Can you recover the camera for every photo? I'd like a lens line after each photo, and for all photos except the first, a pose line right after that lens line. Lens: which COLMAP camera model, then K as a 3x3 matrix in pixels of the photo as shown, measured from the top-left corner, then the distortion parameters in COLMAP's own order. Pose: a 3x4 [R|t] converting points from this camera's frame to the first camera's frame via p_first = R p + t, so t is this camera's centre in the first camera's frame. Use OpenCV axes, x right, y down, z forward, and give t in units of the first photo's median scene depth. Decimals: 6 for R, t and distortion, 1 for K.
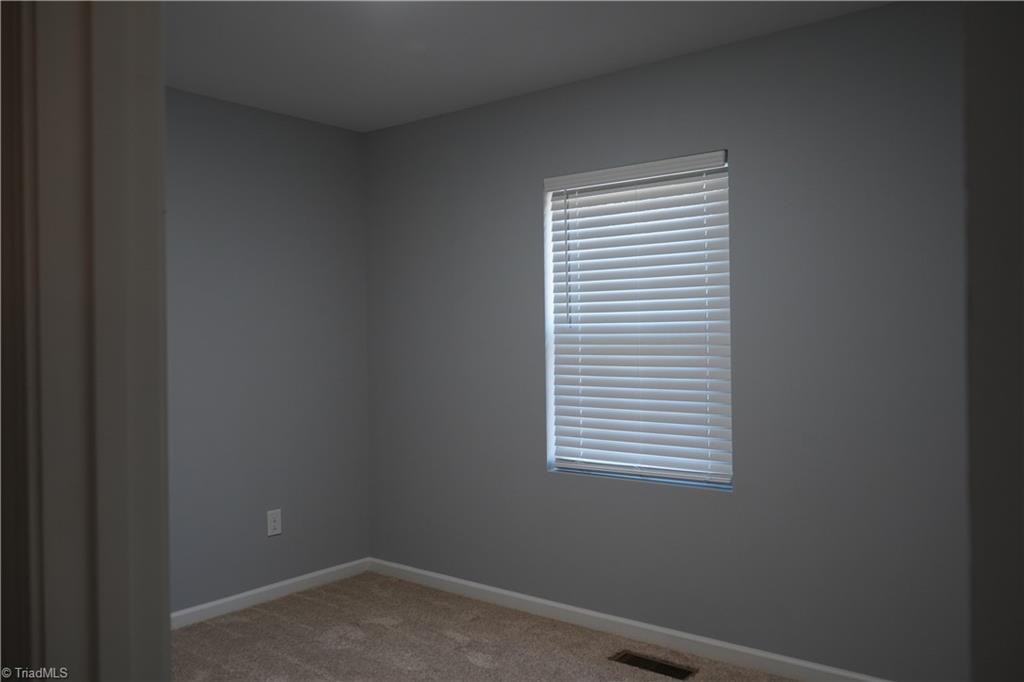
lens RADIAL K [[822.7, 0, 512.0], [0, 822.7, 341.0], [0, 0, 1]] dist [-0.003664, -0.001145]
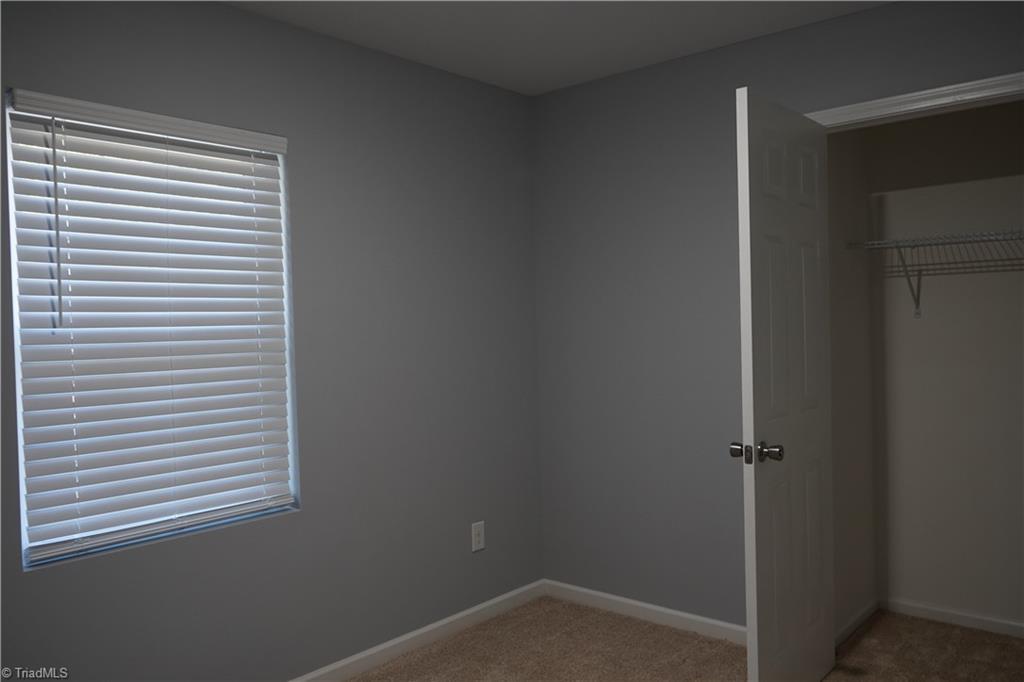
lens RADIAL K [[822.7, 0, 512.0], [0, 822.7, 341.0], [0, 0, 1]] dist [-0.003664, -0.001145]
pose [[0.035543, -0.010904, 0.999309, -0.586338], [0.027228, 0.999580, 0.009938, -0.008361], [-0.998997, 0.026856, 0.035825, 0.657463]]
